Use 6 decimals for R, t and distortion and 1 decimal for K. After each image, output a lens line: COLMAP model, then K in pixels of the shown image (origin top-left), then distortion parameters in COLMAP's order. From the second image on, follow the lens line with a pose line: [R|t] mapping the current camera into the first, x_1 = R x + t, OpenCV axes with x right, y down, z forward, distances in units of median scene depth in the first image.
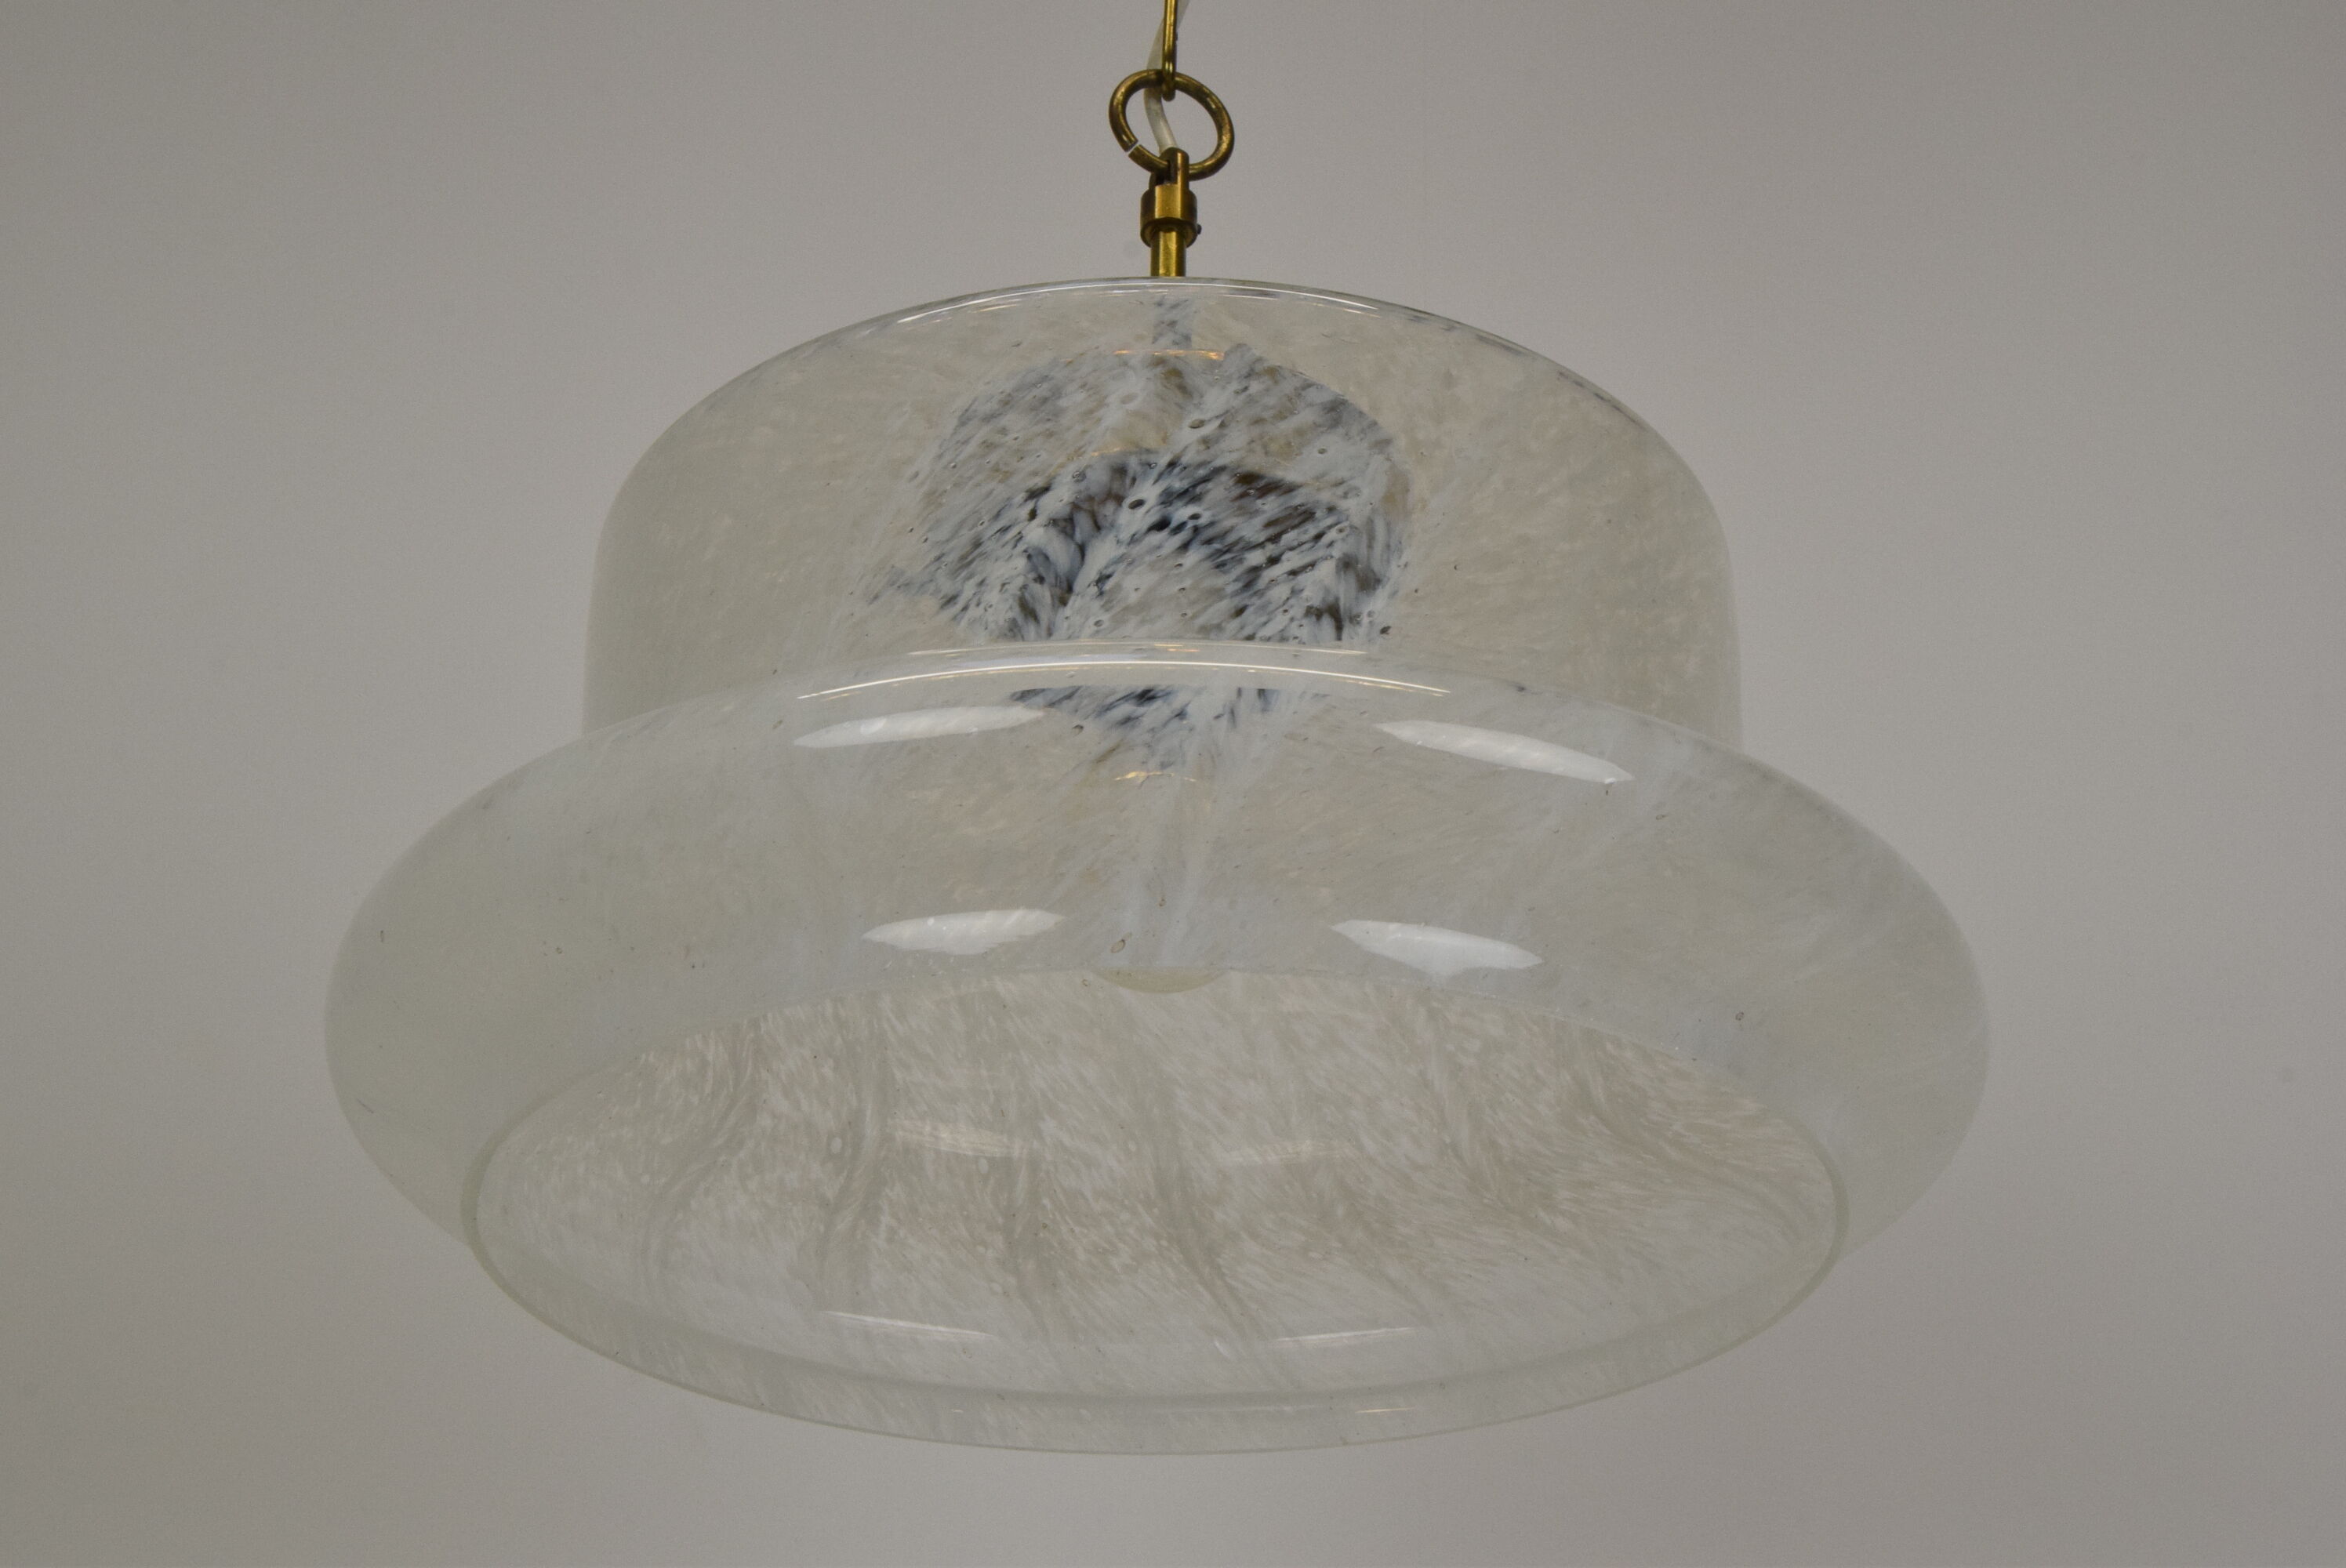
lens RADIAL K [[3589.1, 0, 1173.0], [0, 3589.1, 784.0], [0, 0, 1]] dist [-0.009895, 0.008597]
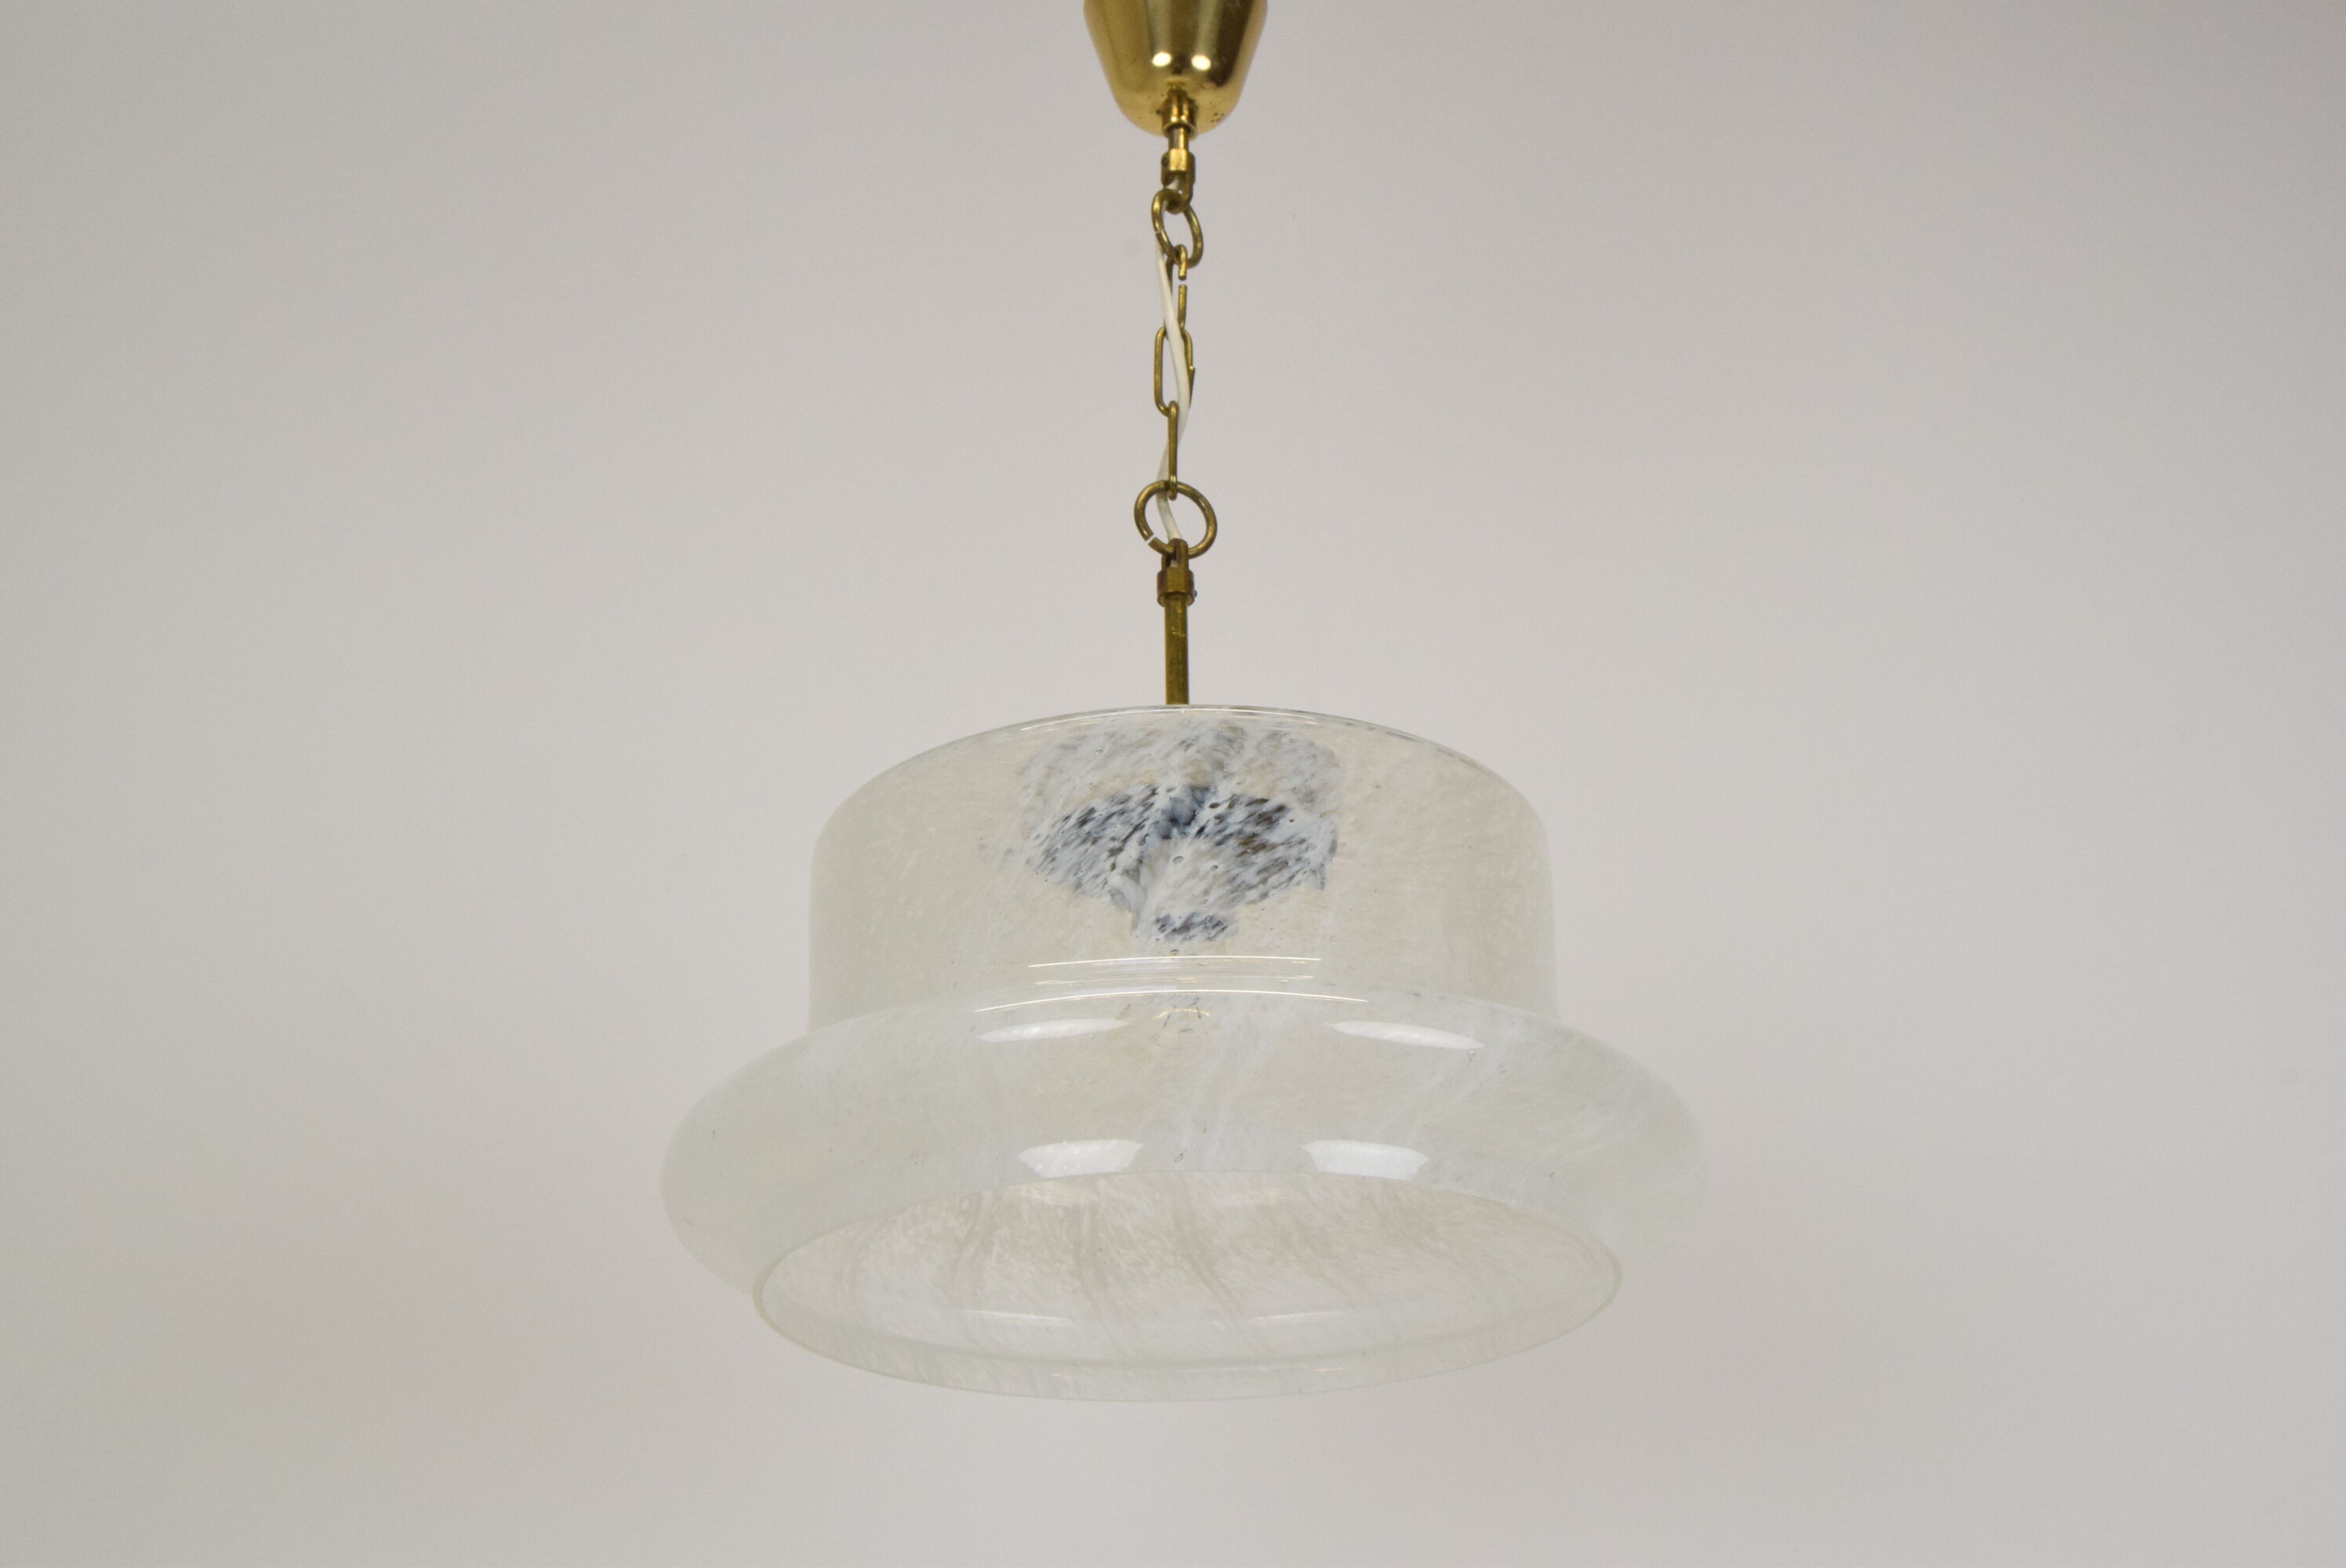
lens RADIAL K [[3119.4, 0, 1173.0], [0, 3119.4, 784.0], [0, 0, 1]] dist [-0.003639, -0.004995]
pose [[0.999525, -0.013779, 0.027575, -0.039451], [0.012252, 0.998423, 0.054783, -0.147464], [-0.028286, -0.054419, 0.998117, -0.309423]]
